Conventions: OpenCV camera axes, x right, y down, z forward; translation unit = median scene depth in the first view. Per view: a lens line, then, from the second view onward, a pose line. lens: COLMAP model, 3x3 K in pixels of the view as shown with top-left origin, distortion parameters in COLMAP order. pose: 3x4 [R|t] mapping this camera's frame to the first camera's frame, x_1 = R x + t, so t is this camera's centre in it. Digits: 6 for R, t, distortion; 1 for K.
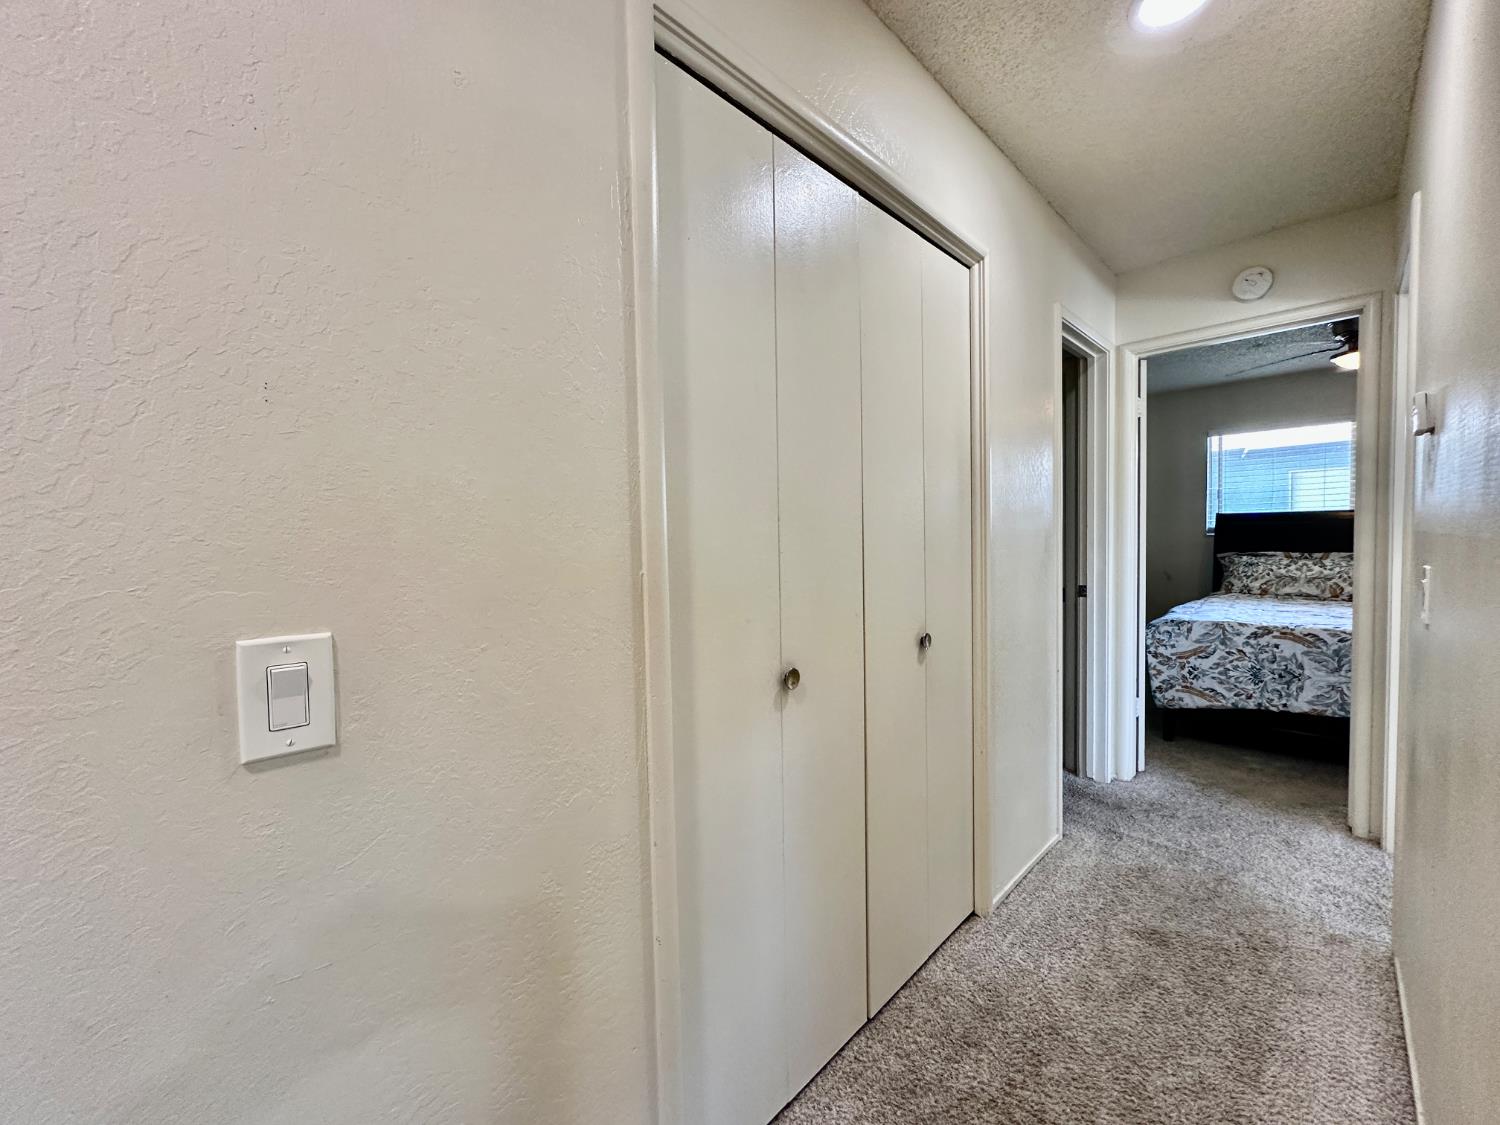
lens RADIAL K [[599.4, 0, 736.6], [0, 599.4, 559.5], [0, 0, 1]] dist [-0.006335, 0.001562]
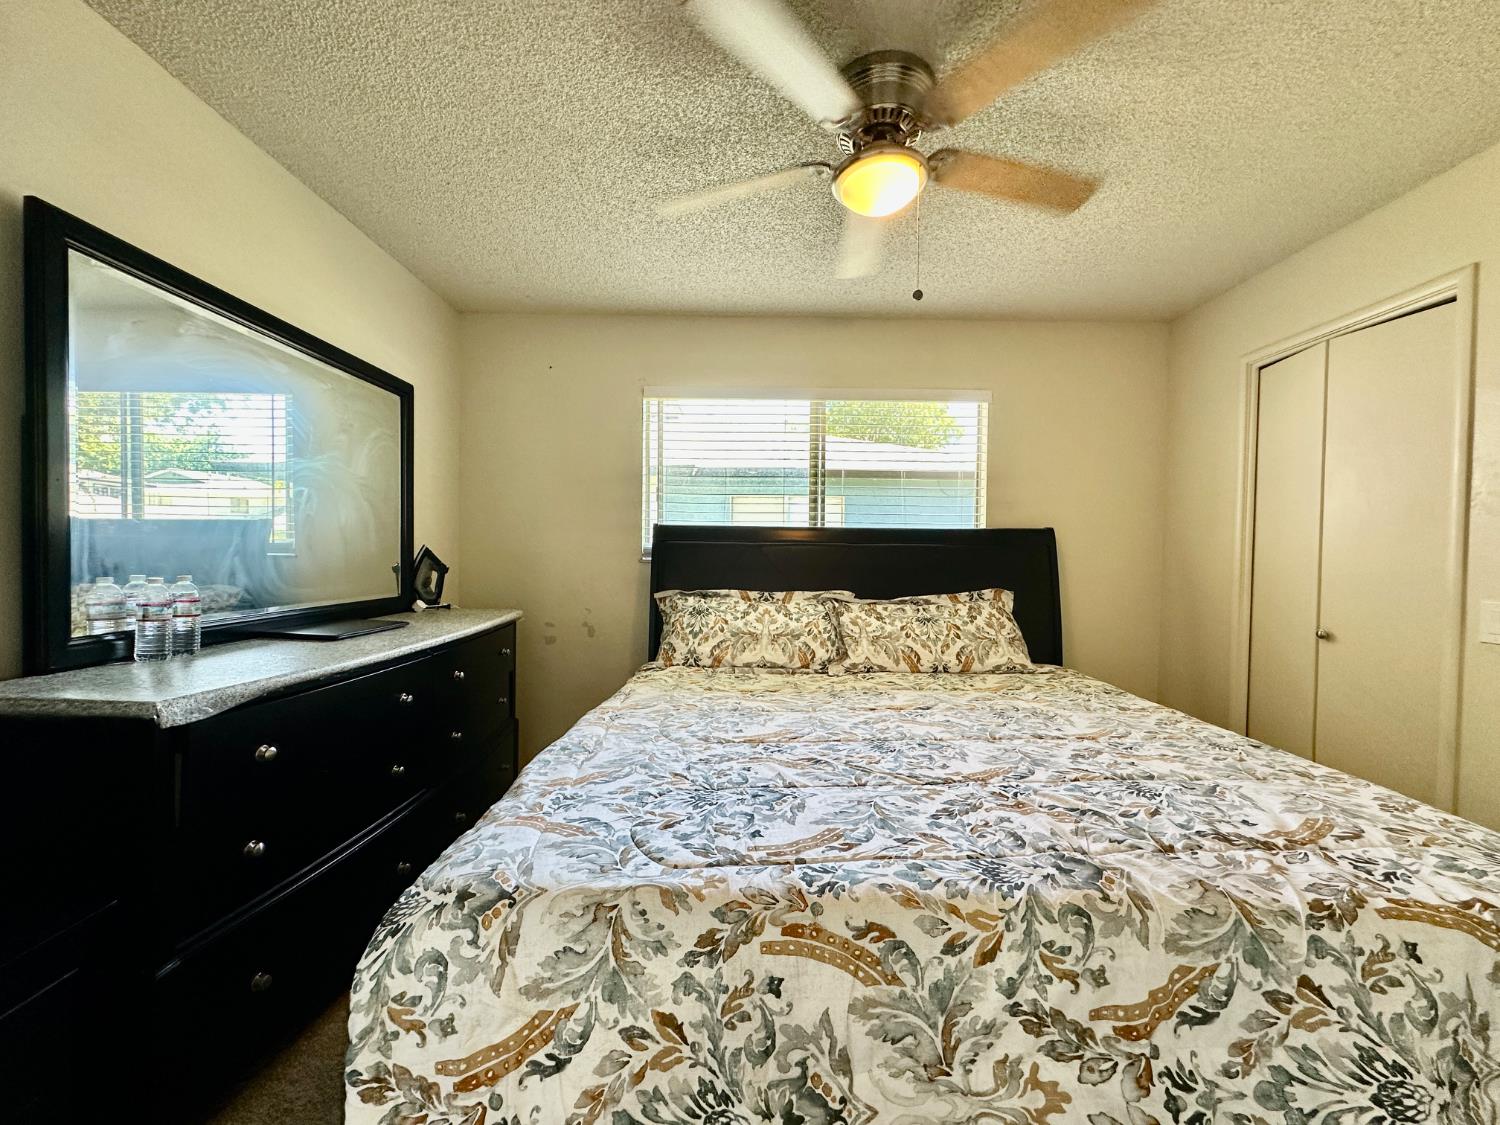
lens RADIAL K [[599.4, 0, 746.9], [0, 599.4, 563.7], [0, 0, 1]] dist [-0.006335, 0.001562]
pose [[0.703531, 0.016484, 0.710473, 0.515145], [0.004540, 0.999606, -0.027687, -0.024354], [-0.710650, 0.022704, 0.703179, 0.597463]]
